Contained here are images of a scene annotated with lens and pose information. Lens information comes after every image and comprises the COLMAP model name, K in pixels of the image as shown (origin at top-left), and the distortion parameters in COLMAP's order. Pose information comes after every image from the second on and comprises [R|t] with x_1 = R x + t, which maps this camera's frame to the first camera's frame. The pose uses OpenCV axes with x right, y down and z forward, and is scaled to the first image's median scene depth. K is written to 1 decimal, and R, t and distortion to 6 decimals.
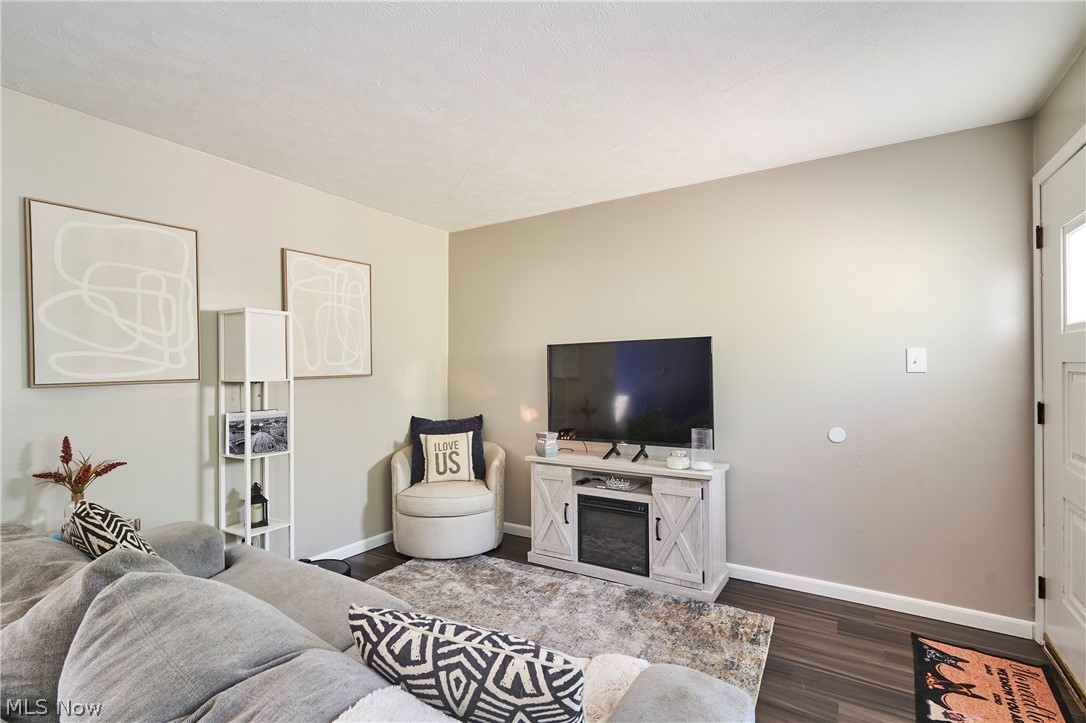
lens RADIAL K [[503.7, 0, 542.0], [0, 503.7, 367.6], [0, 0, 1]] dist [-0.000033, 0.000758]
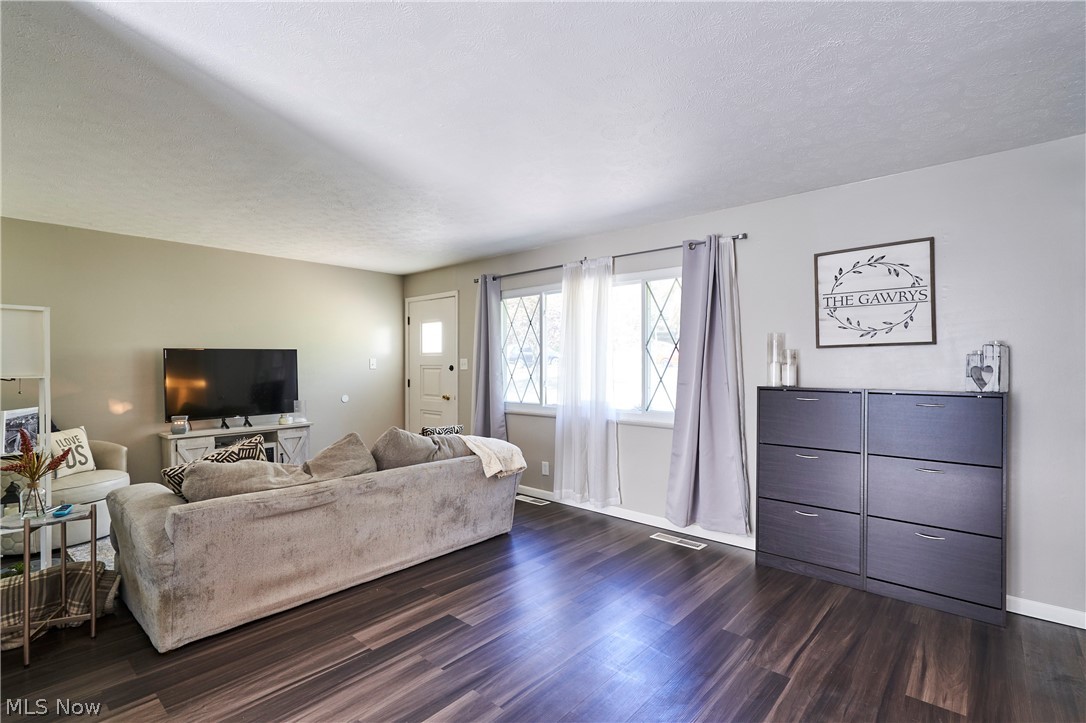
lens RADIAL K [[503.7, 0, 543.0], [0, 503.7, 364.3], [0, 0, 1]] dist [-0.000033, 0.000758]
pose [[0.167532, 0.009976, 0.985816, -1.166694], [-0.000150, 0.999949, -0.010093, 0.008342], [-0.985867, 0.001543, 0.167525, -0.151294]]
